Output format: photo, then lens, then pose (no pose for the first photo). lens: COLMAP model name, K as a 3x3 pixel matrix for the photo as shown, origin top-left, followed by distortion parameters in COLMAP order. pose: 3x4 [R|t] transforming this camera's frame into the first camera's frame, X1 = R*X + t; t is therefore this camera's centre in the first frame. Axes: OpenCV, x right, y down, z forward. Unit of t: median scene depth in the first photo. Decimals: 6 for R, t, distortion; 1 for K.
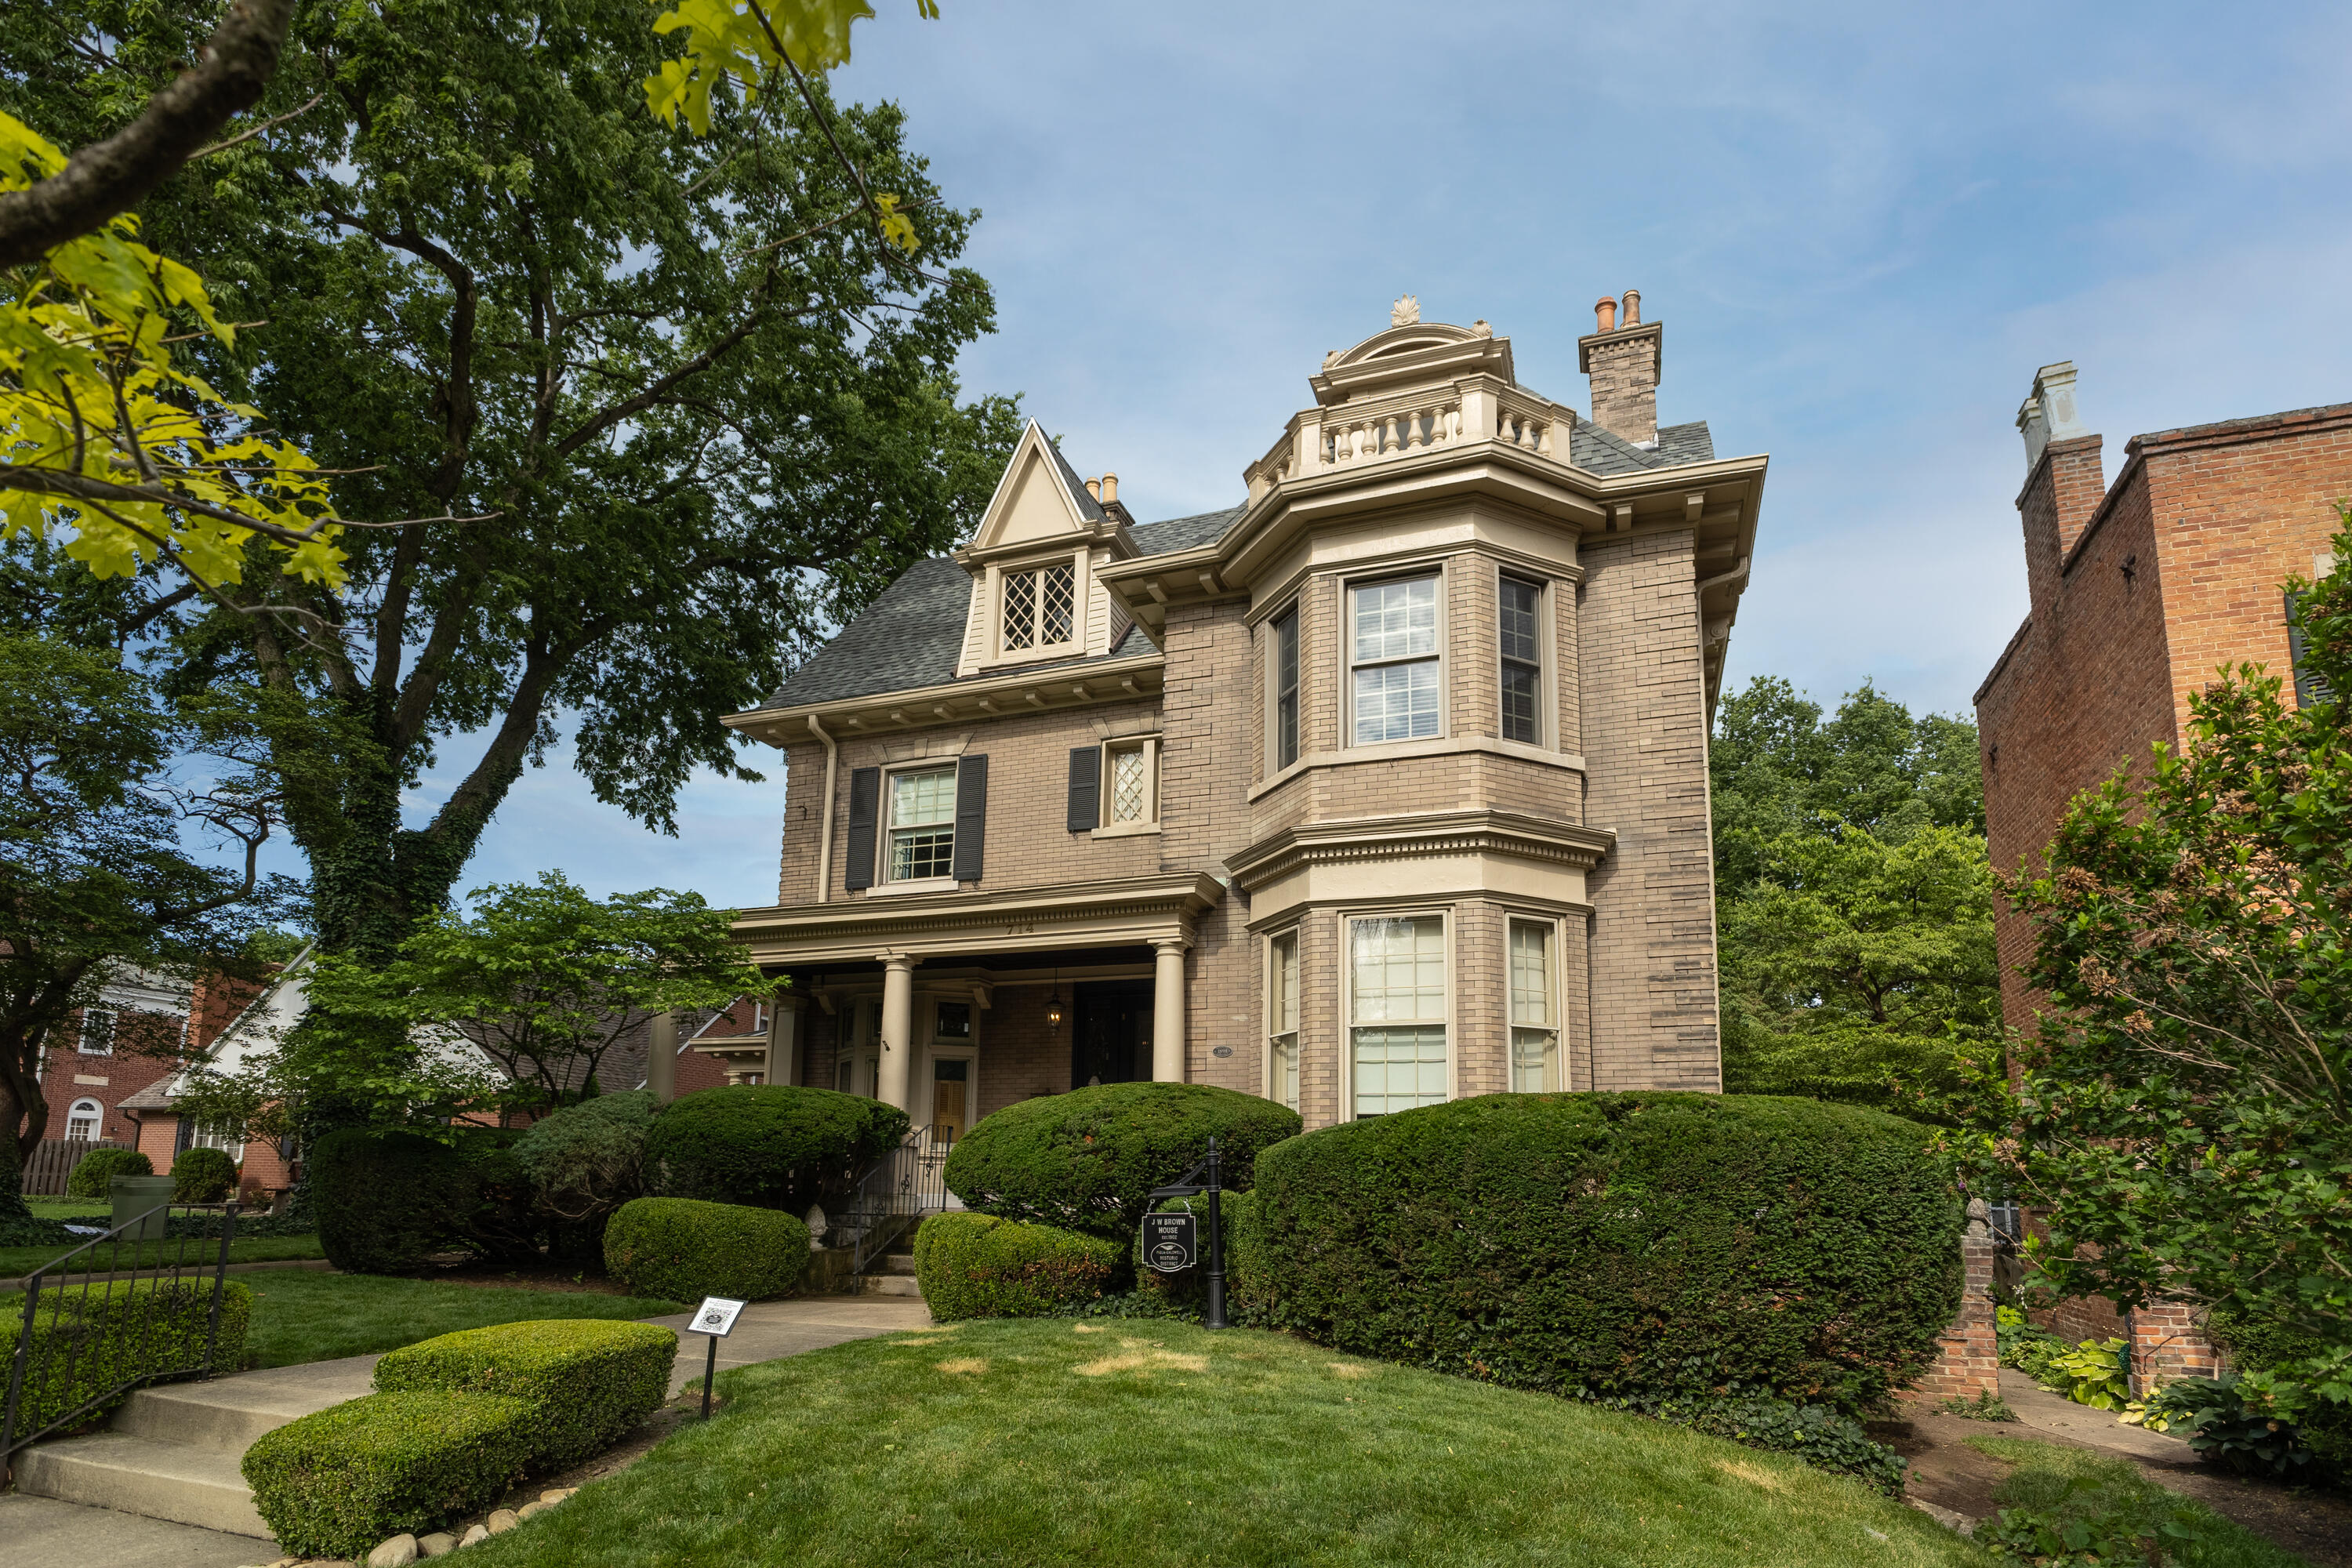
lens RADIAL K [[1270.2, 0, 1193.2], [0, 1270.2, 1017.6], [0, 0, 1]] dist [-0.010098, -0.002697]
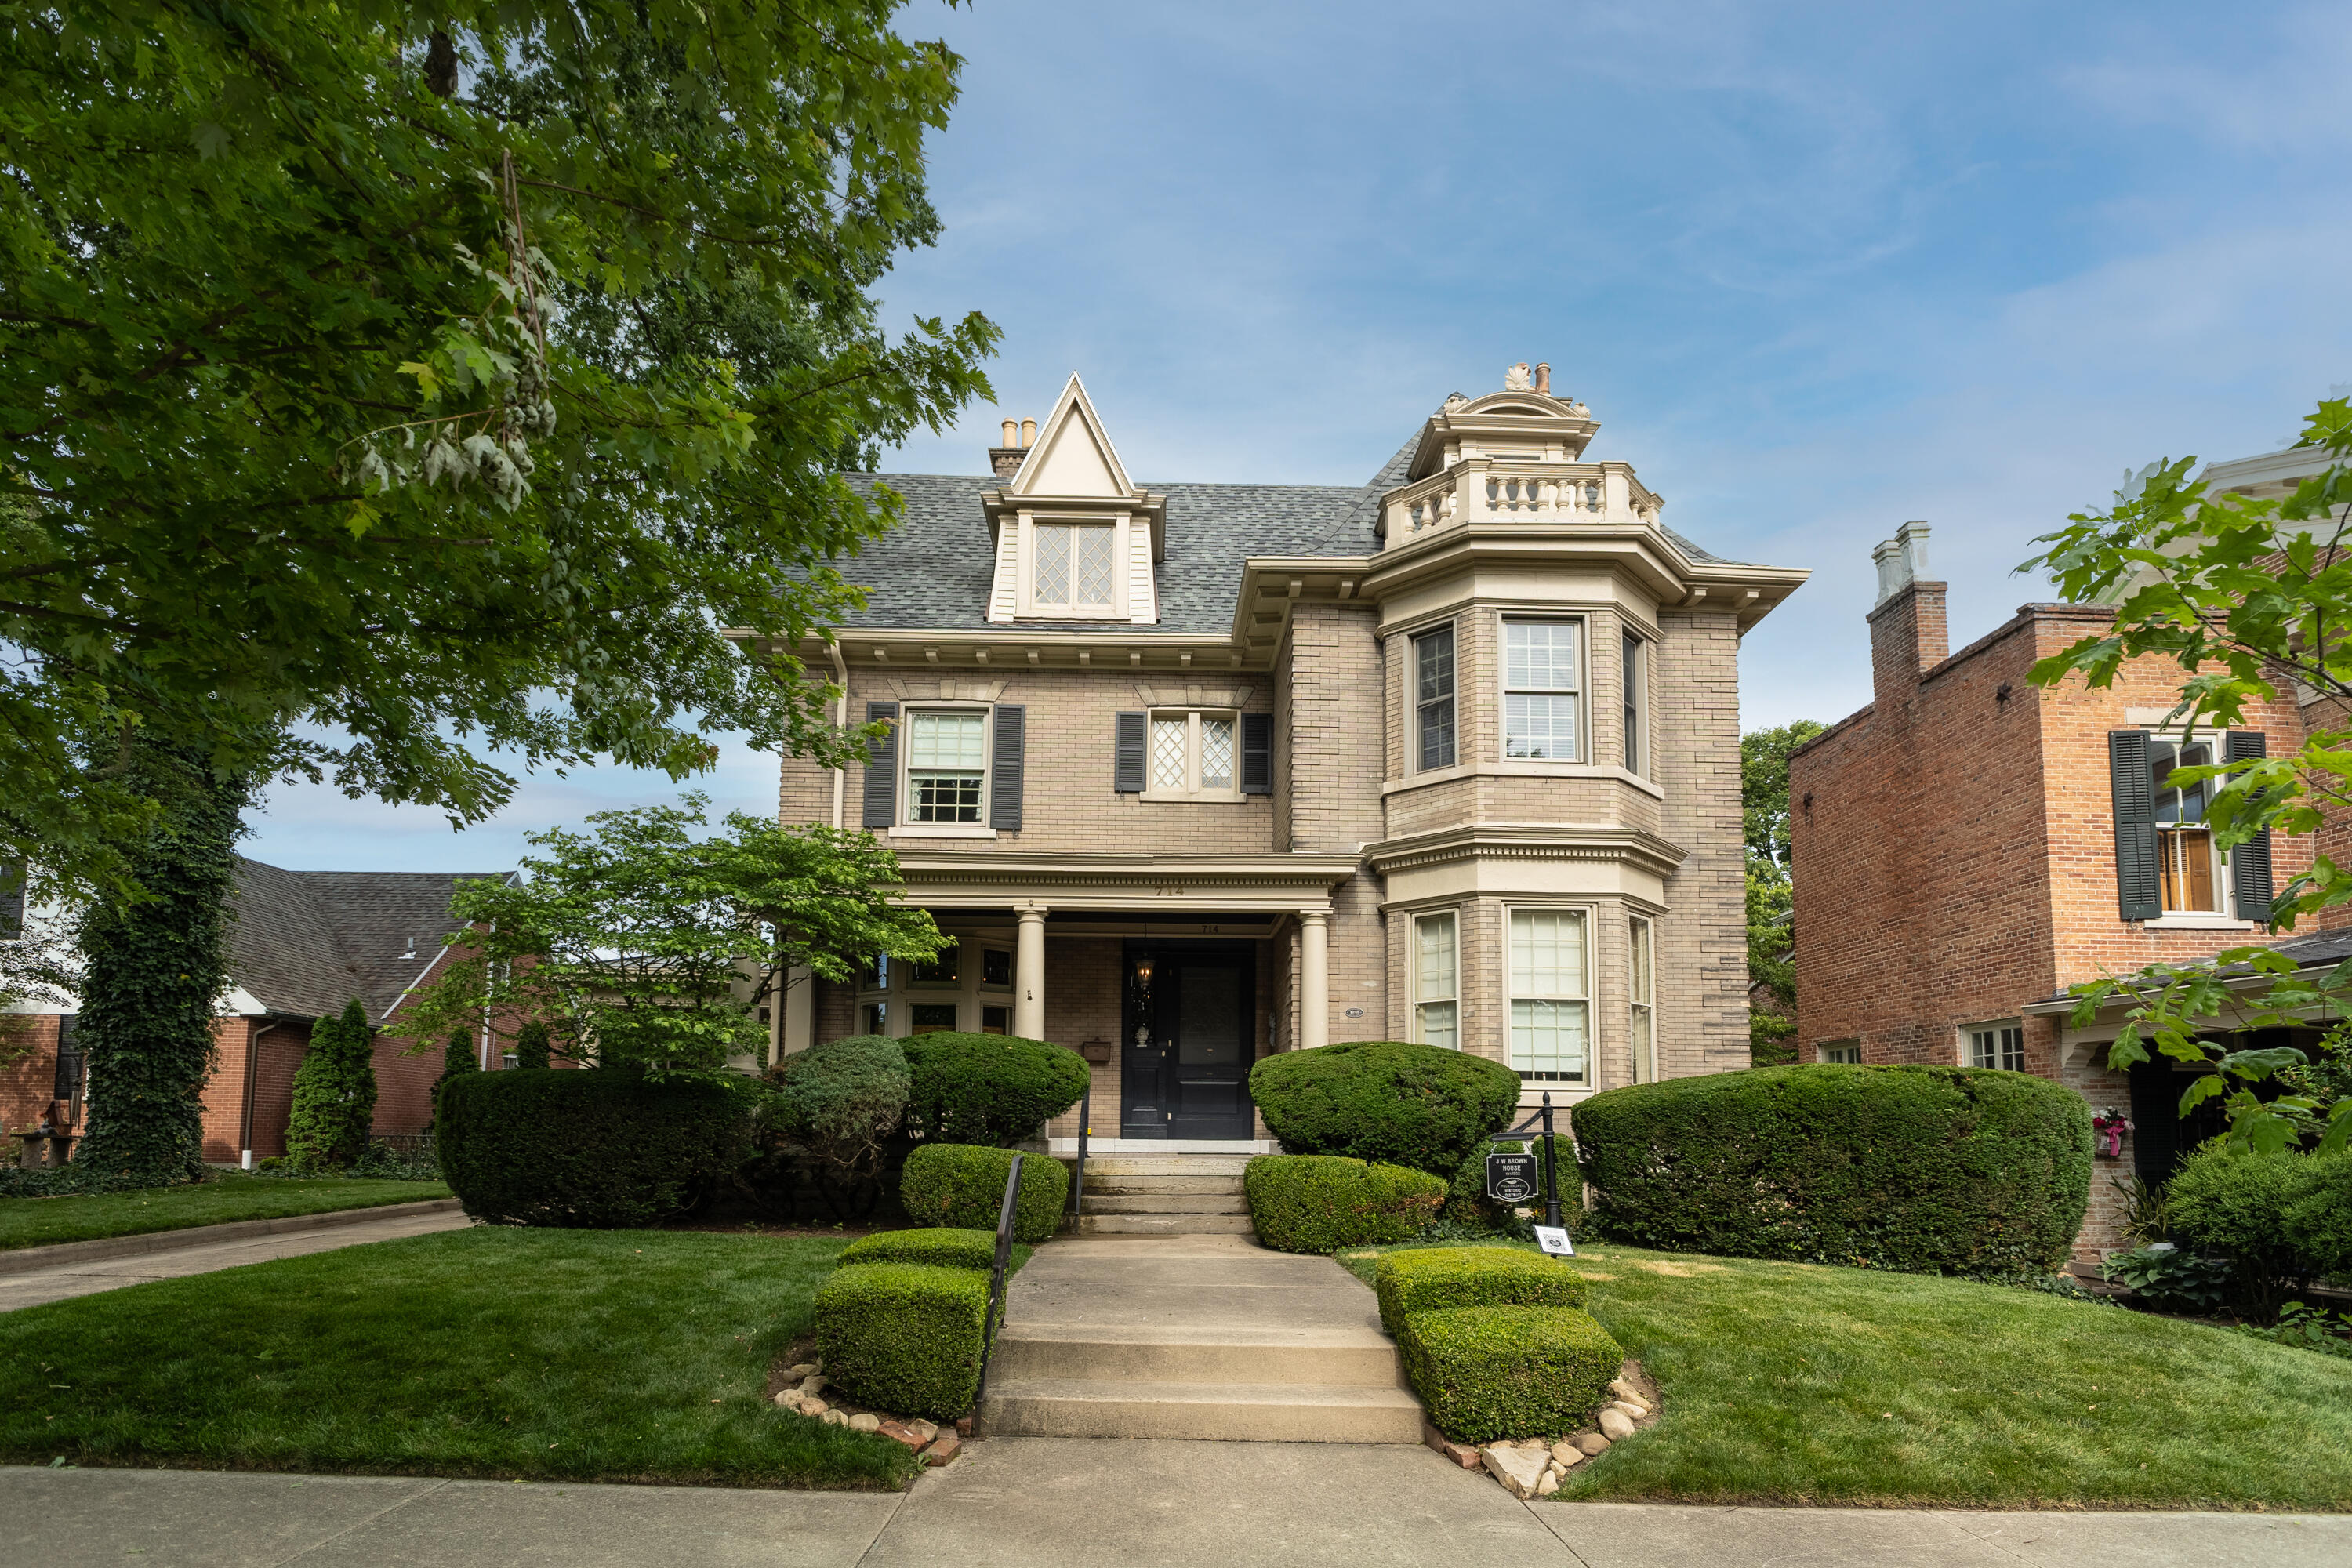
lens RADIAL K [[1270.2, 0, 1192.8], [0, 1270.2, 1037.1], [0, 0, 1]] dist [-0.010098, -0.002697]
pose [[0.929427, 0.024061, 0.368221, -0.532035], [-0.047256, 0.997416, 0.054105, -0.006290], [-0.365968, -0.067687, 0.928163, -0.005449]]
